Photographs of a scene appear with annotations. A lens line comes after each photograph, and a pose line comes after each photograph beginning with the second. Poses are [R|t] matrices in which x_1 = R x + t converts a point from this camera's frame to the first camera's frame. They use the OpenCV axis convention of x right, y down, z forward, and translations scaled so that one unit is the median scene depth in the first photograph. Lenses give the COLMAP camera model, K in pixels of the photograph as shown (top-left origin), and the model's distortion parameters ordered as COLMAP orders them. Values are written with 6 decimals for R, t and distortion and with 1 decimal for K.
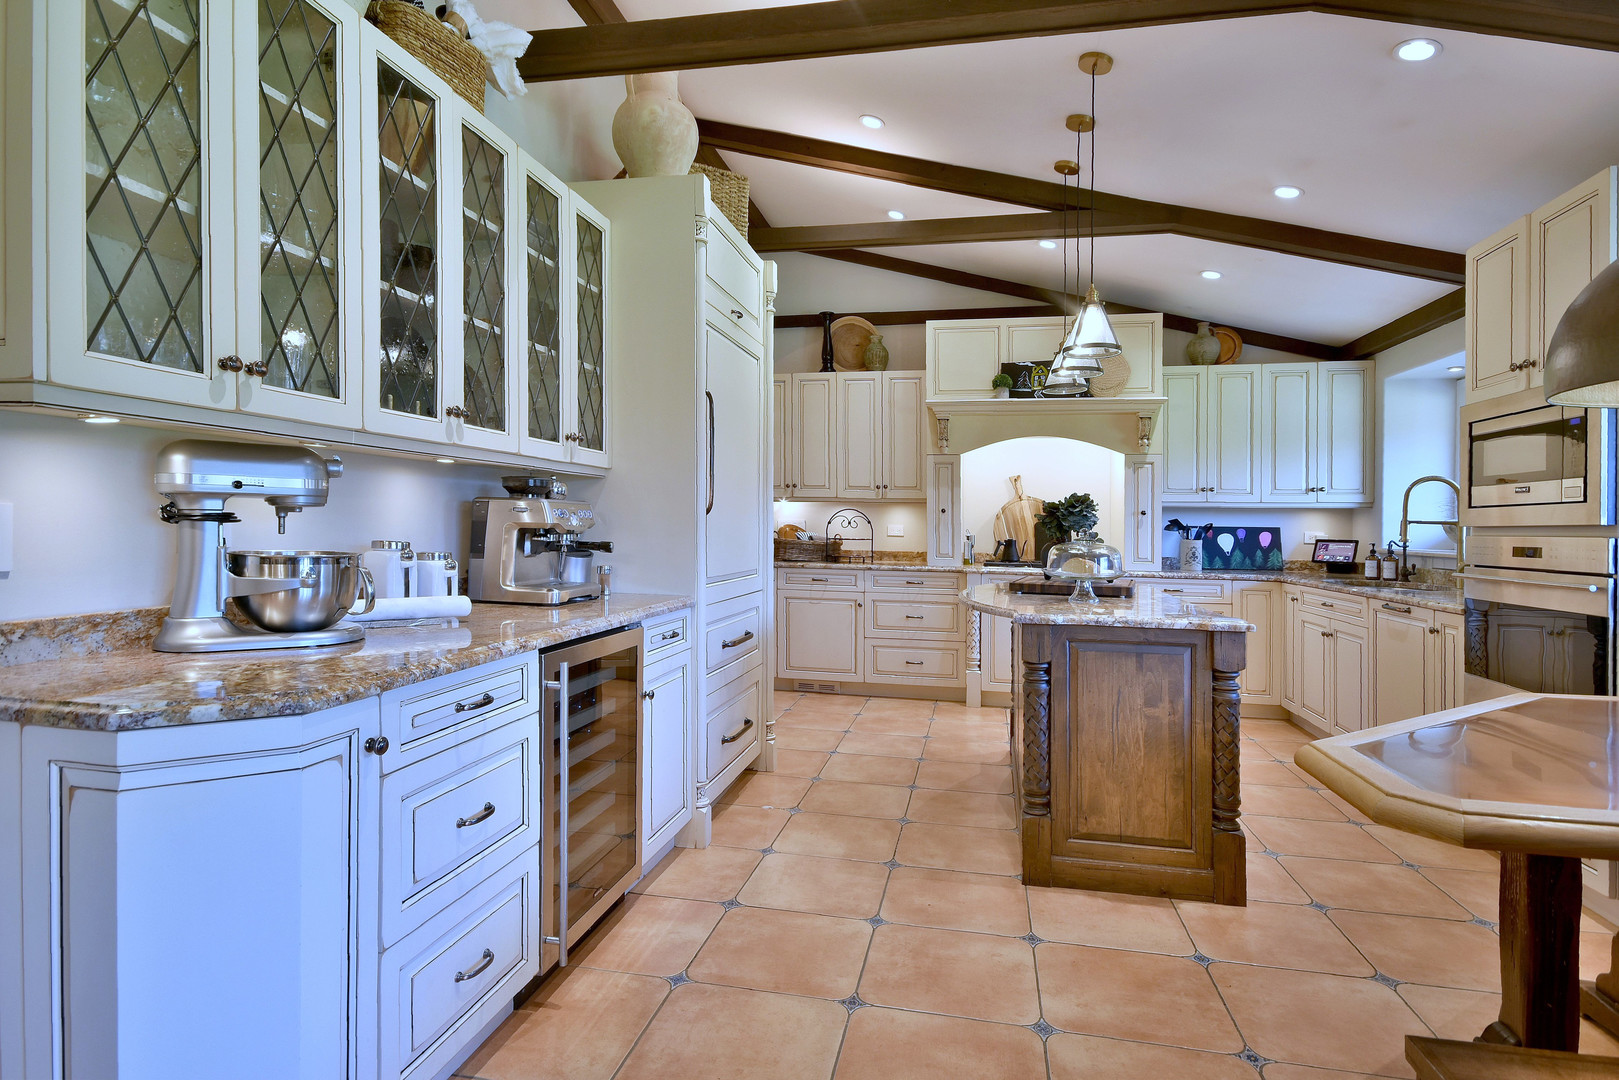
lens RADIAL K [[887.3, 0, 794.5], [0, 887.3, 530.8], [0, 0, 1]] dist [0.013028, 0.001865]
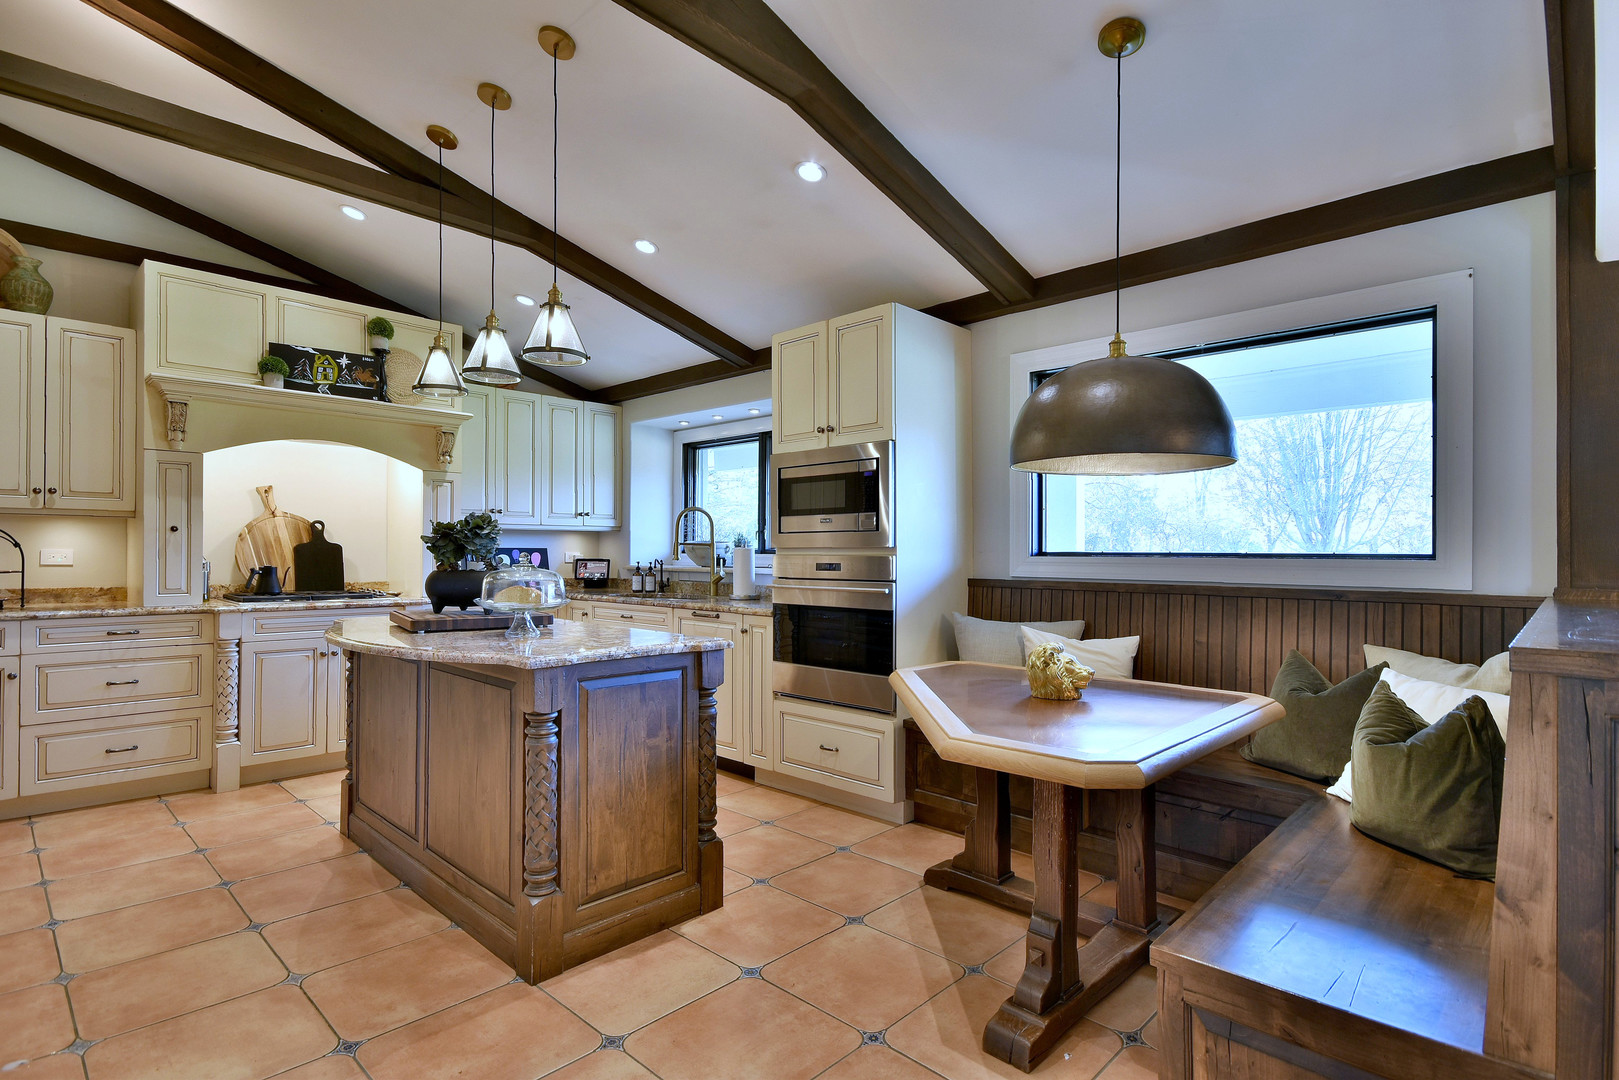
lens RADIAL K [[822.7, 0, 853.5], [0, 822.7, 533.8], [0, 0, 1]] dist [0.010401, -0.007097]
pose [[0.495947, 0.008029, 0.868316, -0.151527], [0.008351, 0.999867, -0.014015, -0.004965], [-0.868313, 0.014202, 0.495814, 0.204029]]
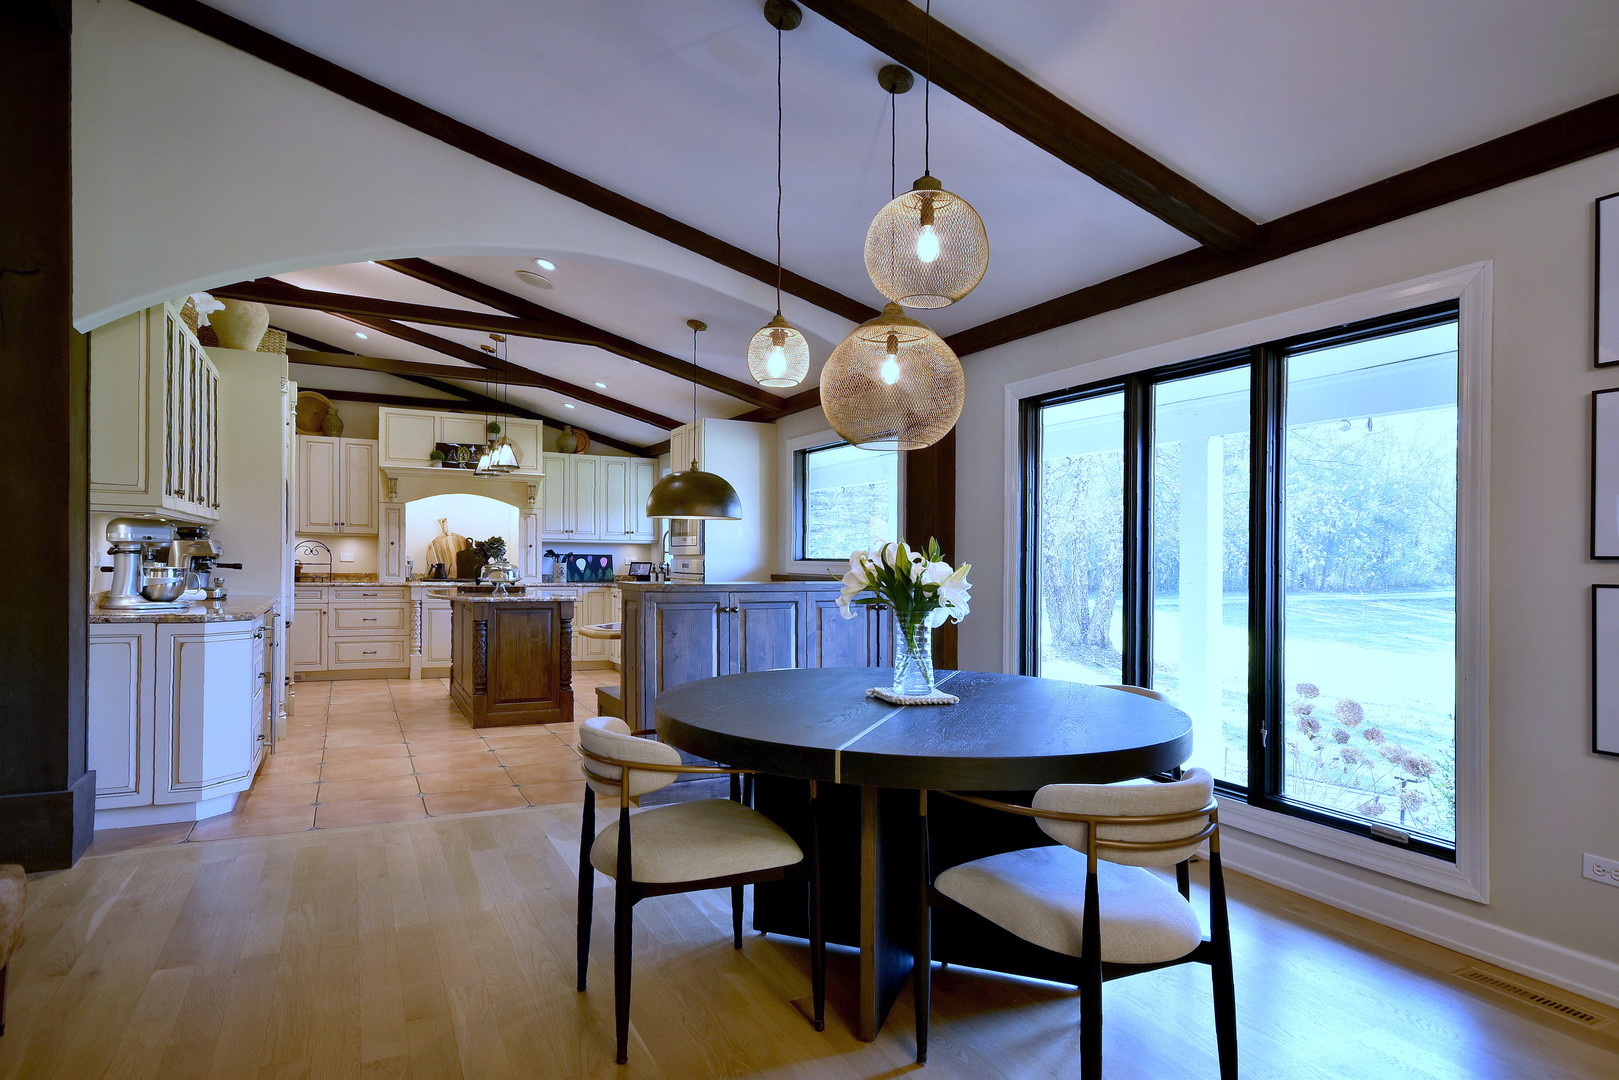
lens RADIAL K [[887.3, 0, 800.4], [0, 887.3, 548.8], [0, 0, 1]] dist [0.013028, 0.001865]
pose [[0.784764, 0.003997, 0.619782, -0.214496], [0.001778, 0.999961, -0.008701, -0.000106], [-0.619793, 0.007930, 0.784726, -0.547182]]
